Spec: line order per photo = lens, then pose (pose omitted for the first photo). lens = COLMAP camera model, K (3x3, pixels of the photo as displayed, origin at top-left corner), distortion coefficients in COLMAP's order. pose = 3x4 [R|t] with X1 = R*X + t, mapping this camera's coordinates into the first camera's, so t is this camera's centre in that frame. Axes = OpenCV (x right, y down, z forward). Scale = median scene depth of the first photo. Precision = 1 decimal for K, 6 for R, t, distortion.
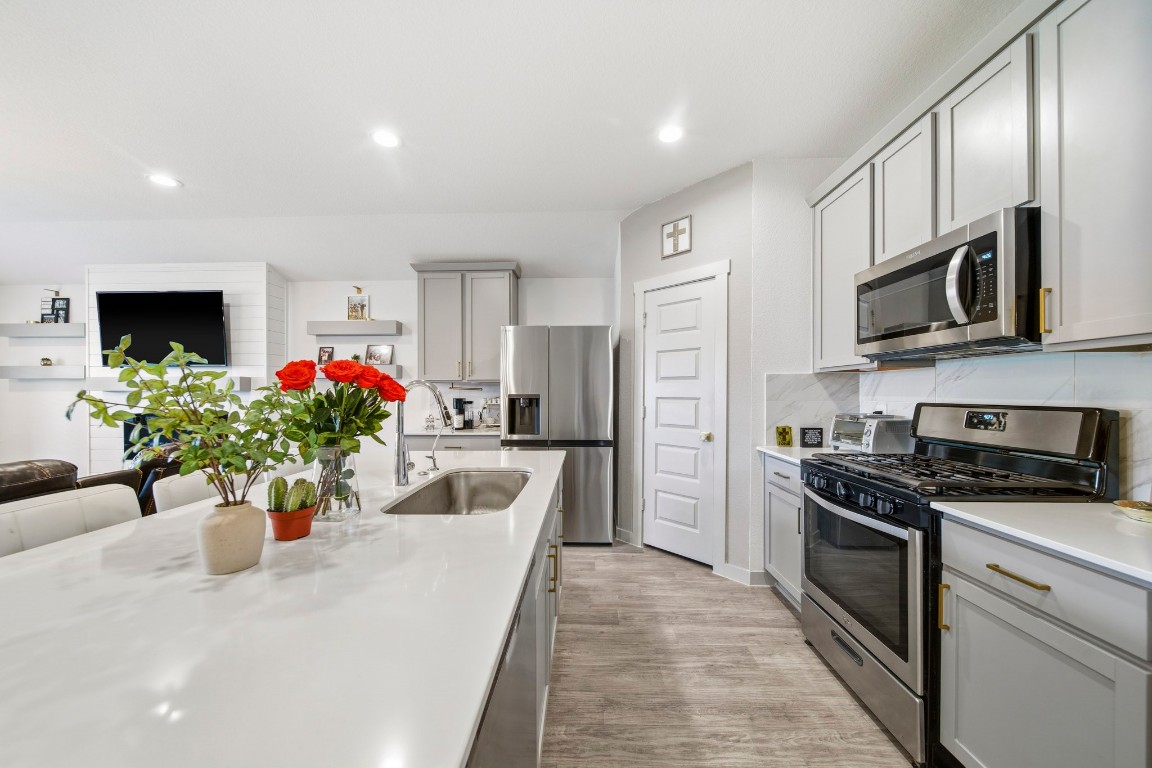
lens RADIAL K [[415.2, 0, 575.7], [0, 415.2, 389.1], [0, 0, 1]] dist [-0.000535, -0.000557]
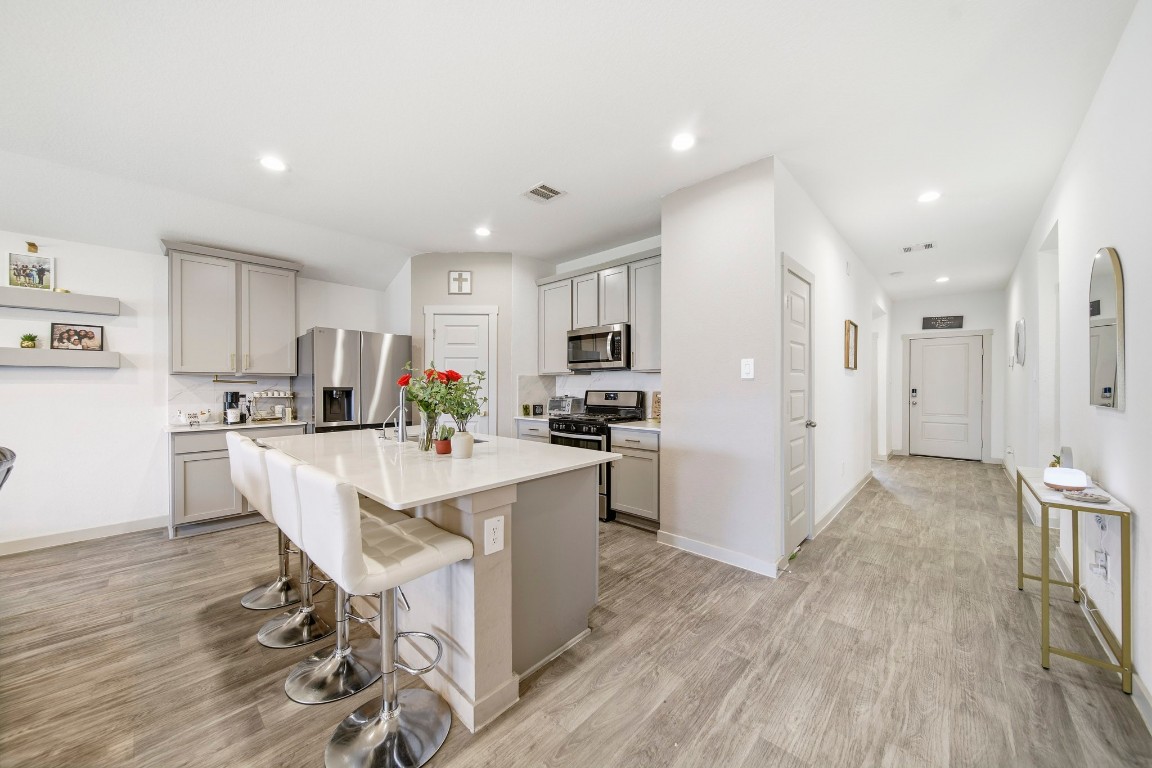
lens RADIAL K [[407.8, 0, 576.0], [0, 407.8, 384.0], [0, 0, 1]] dist [-0.001274, -0.000081]
pose [[0.660980, 0.004335, 0.750391, -0.562564], [-0.005981, 0.999982, -0.000508, -0.000424], [-0.750379, -0.004152, 0.660994, -0.276157]]
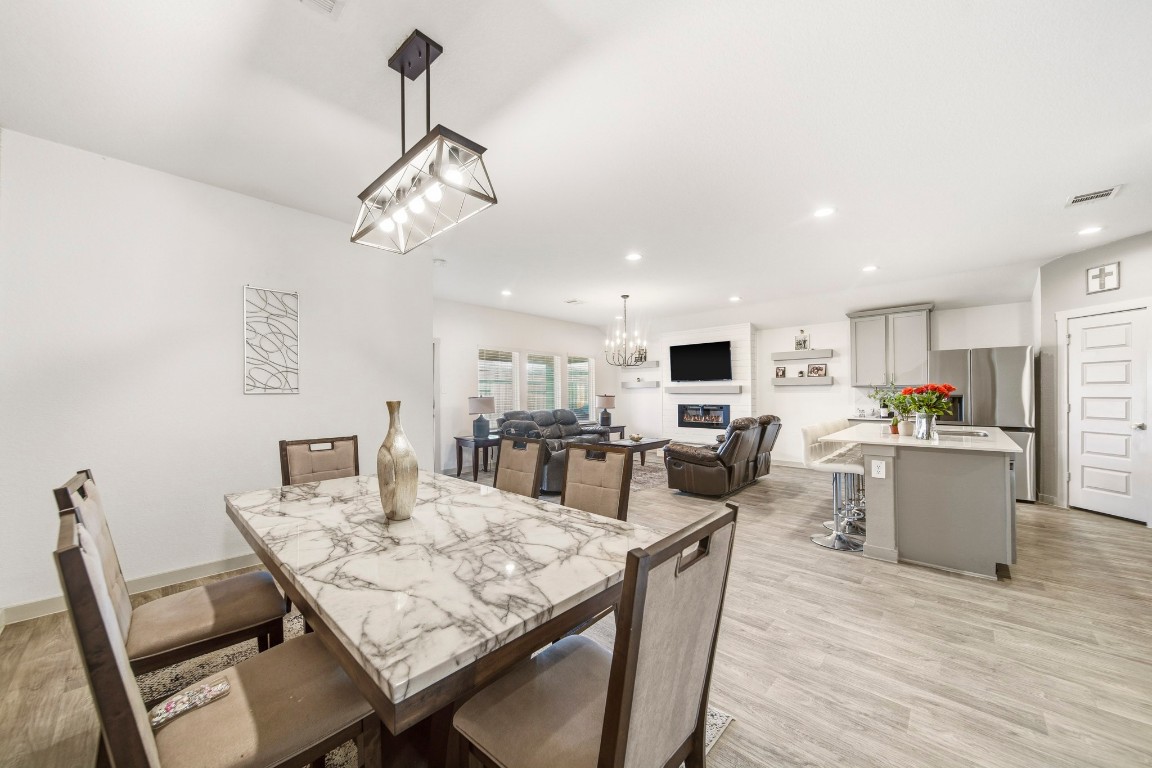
lens RADIAL K [[415.2, 0, 575.7], [0, 415.2, 389.1], [0, 0, 1]] dist [-0.000535, -0.000557]
pose [[0.753554, -0.008350, -0.657333, -0.159205], [0.005873, 0.999965, -0.005969, -0.008253], [0.657360, 0.000638, 0.753576, -1.088592]]
